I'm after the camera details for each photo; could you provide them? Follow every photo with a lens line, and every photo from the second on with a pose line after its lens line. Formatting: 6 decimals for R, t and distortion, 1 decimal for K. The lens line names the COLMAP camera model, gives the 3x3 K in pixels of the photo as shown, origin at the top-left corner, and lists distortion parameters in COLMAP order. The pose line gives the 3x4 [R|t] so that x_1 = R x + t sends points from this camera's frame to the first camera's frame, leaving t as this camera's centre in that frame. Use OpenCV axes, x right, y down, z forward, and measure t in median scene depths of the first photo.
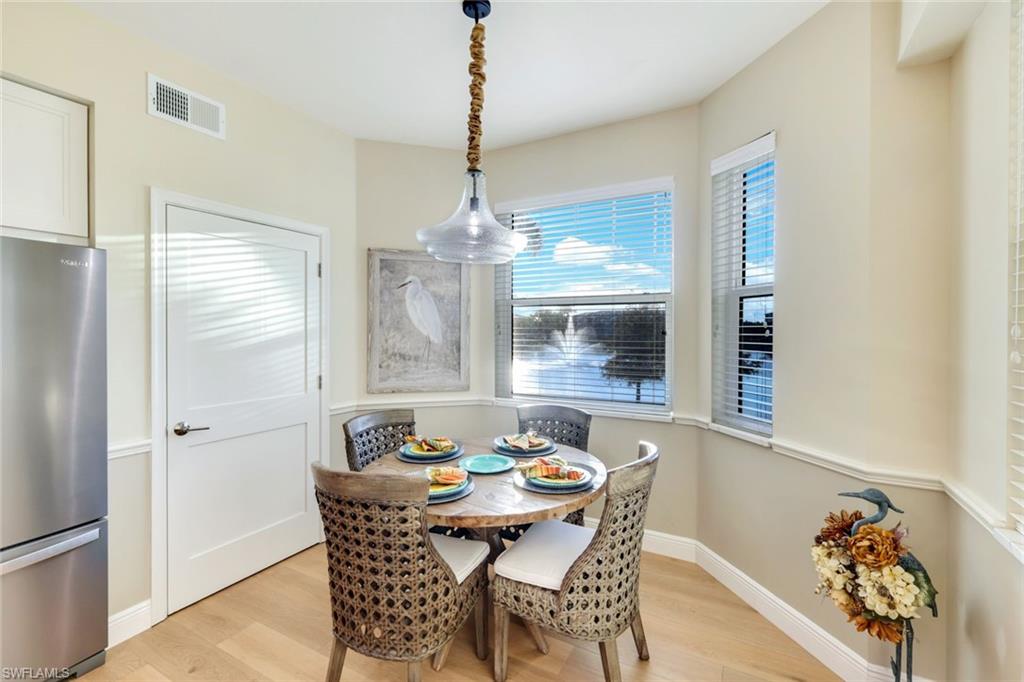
lens RADIAL K [[451.4, 0, 511.2], [0, 451.4, 334.2], [0, 0, 1]] dist [0.000011, 0.000410]
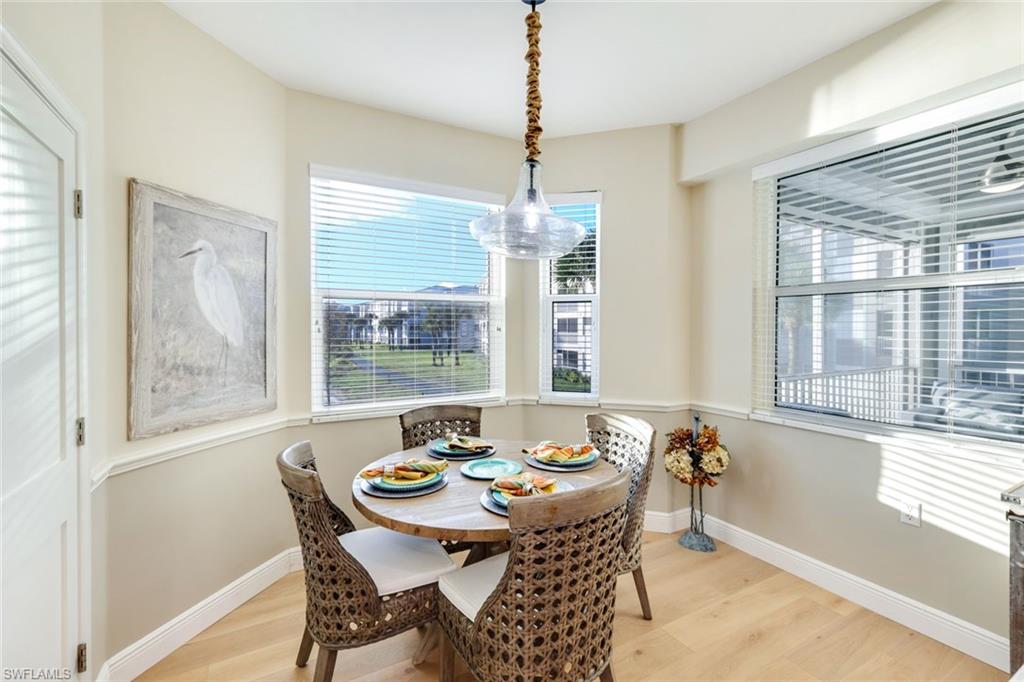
lens RADIAL K [[455.4, 0, 512.1], [0, 455.4, 327.9], [0, 0, 1]] dist [-0.000528, -0.000183]
pose [[0.520744, -0.001874, 0.853711, -0.542975], [0.008367, 0.999961, -0.002908, -0.001763], [-0.853672, 0.008657, 0.520739, 0.307836]]
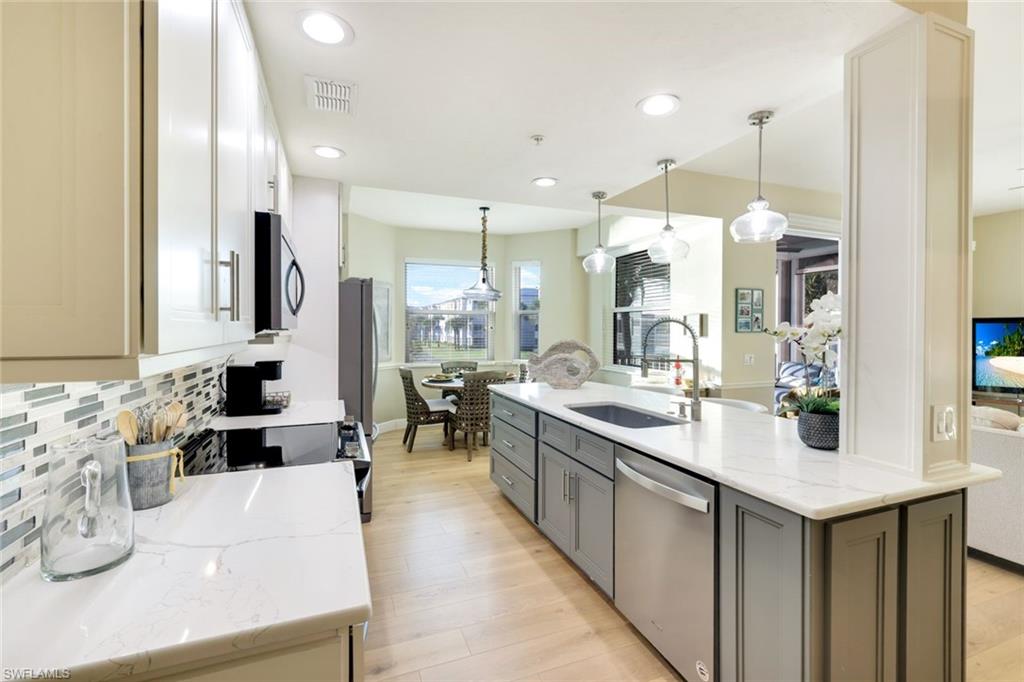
lens RADIAL K [[437.0, 0, 520.1], [0, 437.0, 329.8], [0, 0, 1]] dist [0.000462, 0.000036]
pose [[0.617562, -0.001046, 0.786521, -1.180461], [0.005141, 0.999983, -0.002707, 0.011876], [-0.786505, 0.005715, 0.617557, -0.473803]]
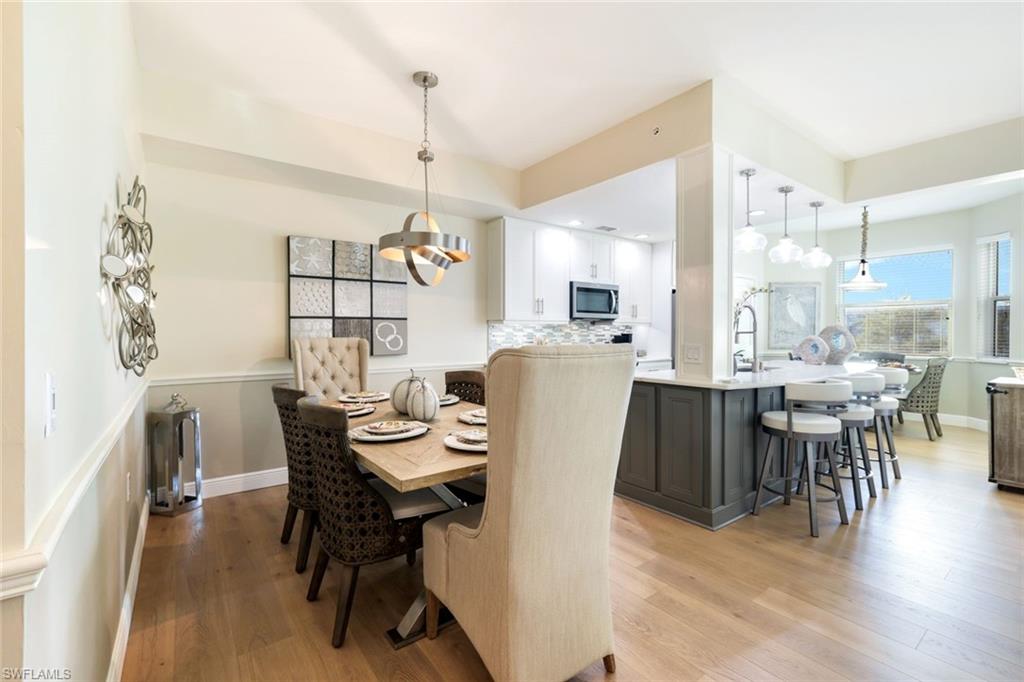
lens RADIAL K [[445.5, 0, 510.1], [0, 445.5, 337.1], [0, 0, 1]] dist [-0.000644, 0.000676]
pose [[0.910562, 0.001121, -0.413372, -0.561054], [0.000098, 0.999996, 0.002927, 0.066934], [0.413373, -0.002706, 0.910558, -1.477537]]
